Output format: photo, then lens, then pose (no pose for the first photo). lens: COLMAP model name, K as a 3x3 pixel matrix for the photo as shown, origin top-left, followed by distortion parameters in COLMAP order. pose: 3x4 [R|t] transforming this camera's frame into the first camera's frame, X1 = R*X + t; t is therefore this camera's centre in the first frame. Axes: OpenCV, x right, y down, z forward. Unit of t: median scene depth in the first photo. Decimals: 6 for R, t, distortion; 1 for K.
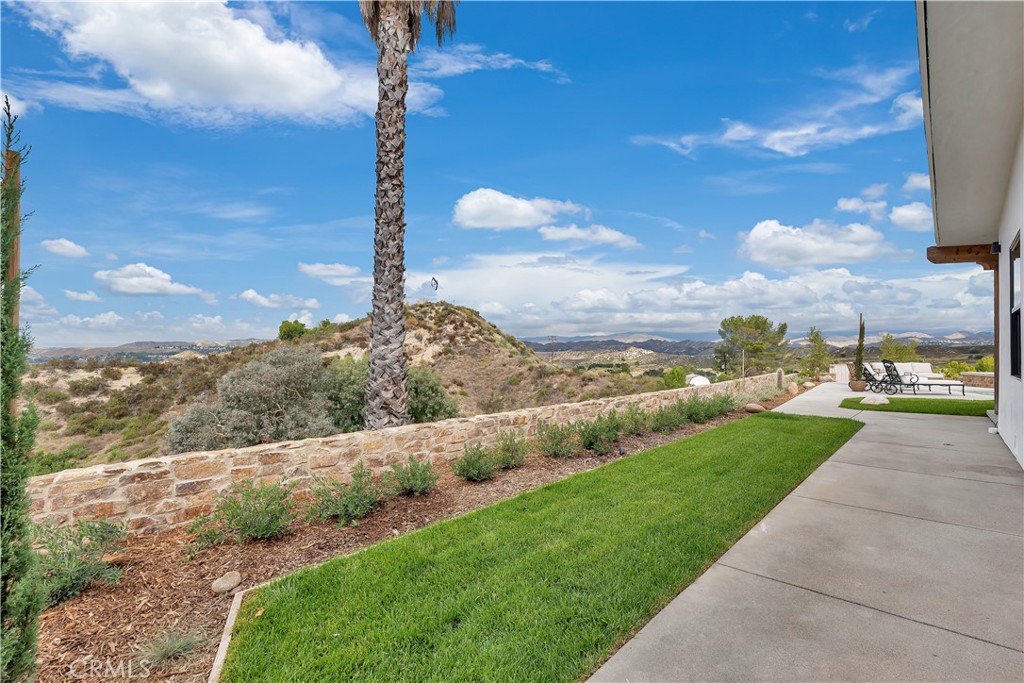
lens RADIAL K [[457.7, 0, 509.1], [0, 457.7, 346.4], [0, 0, 1]] dist [0.009106, 0.000268]
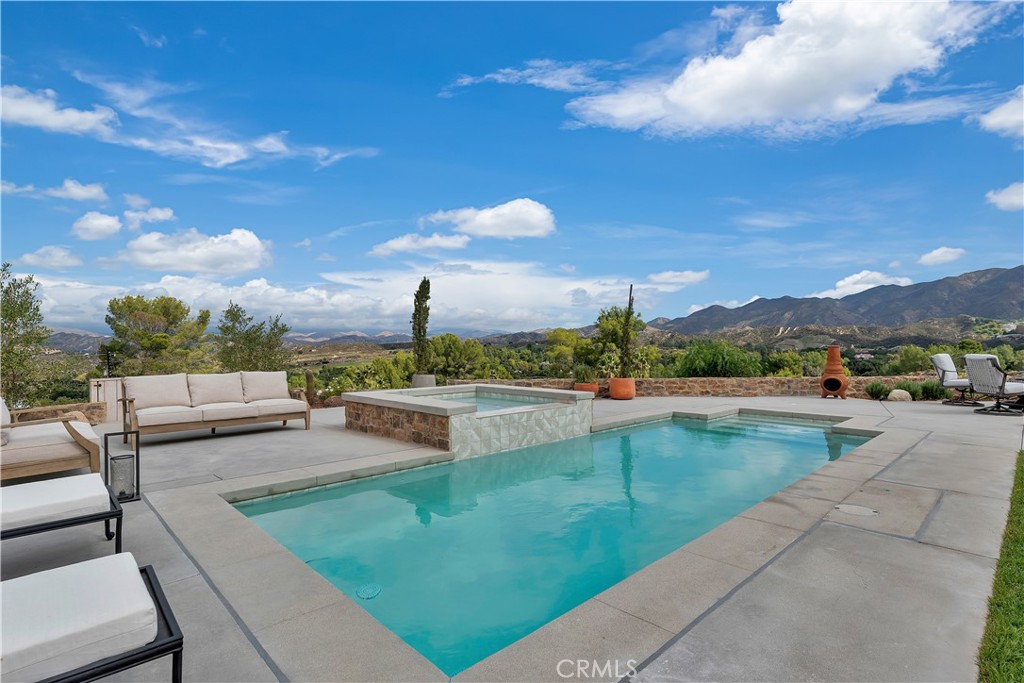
lens RADIAL K [[486.3, 0, 512.5], [0, 486.3, 344.5], [0, 0, 1]] dist [-0.001192, -0.000154]
pose [[0.516033, 0.000079, 0.856569, 0.164243], [-0.000812, 1.000000, 0.000397, 0.003729], [-0.856568, -0.000900, 0.516033, 0.158044]]
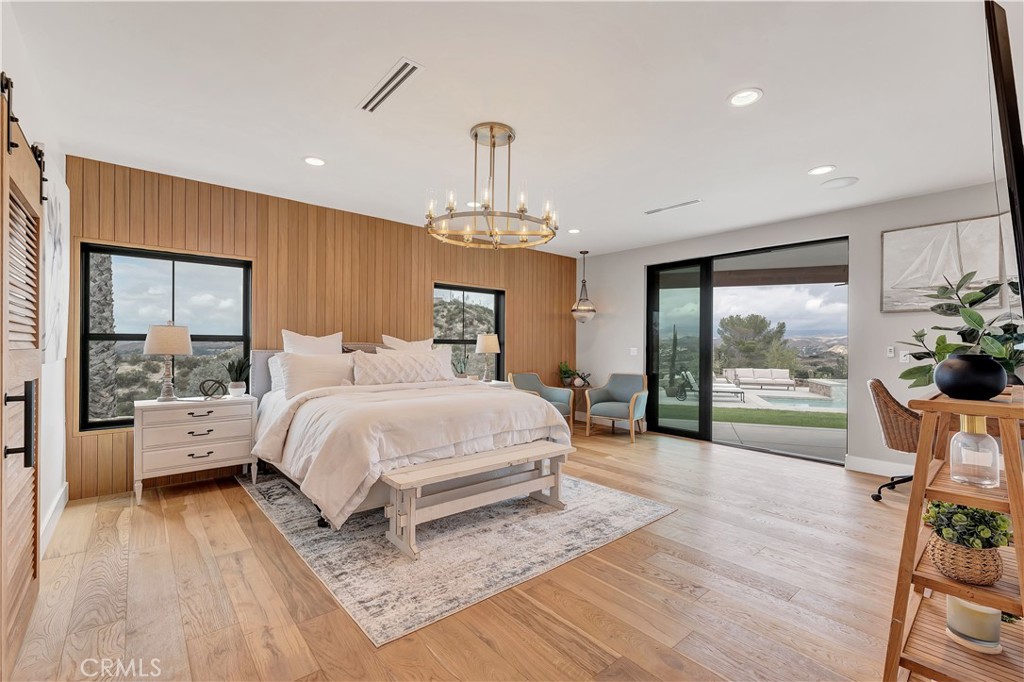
lens RADIAL K [[446.8, 0, 513.7], [0, 446.8, 343.7], [0, 0, 1]] dist [0.003572, 0.000318]
pose [[0.996026, 0.004850, -0.088931, 0.103407], [-0.004701, 0.999987, 0.001889, -0.003693], [0.088939, -0.001464, 0.996036, 0.006500]]
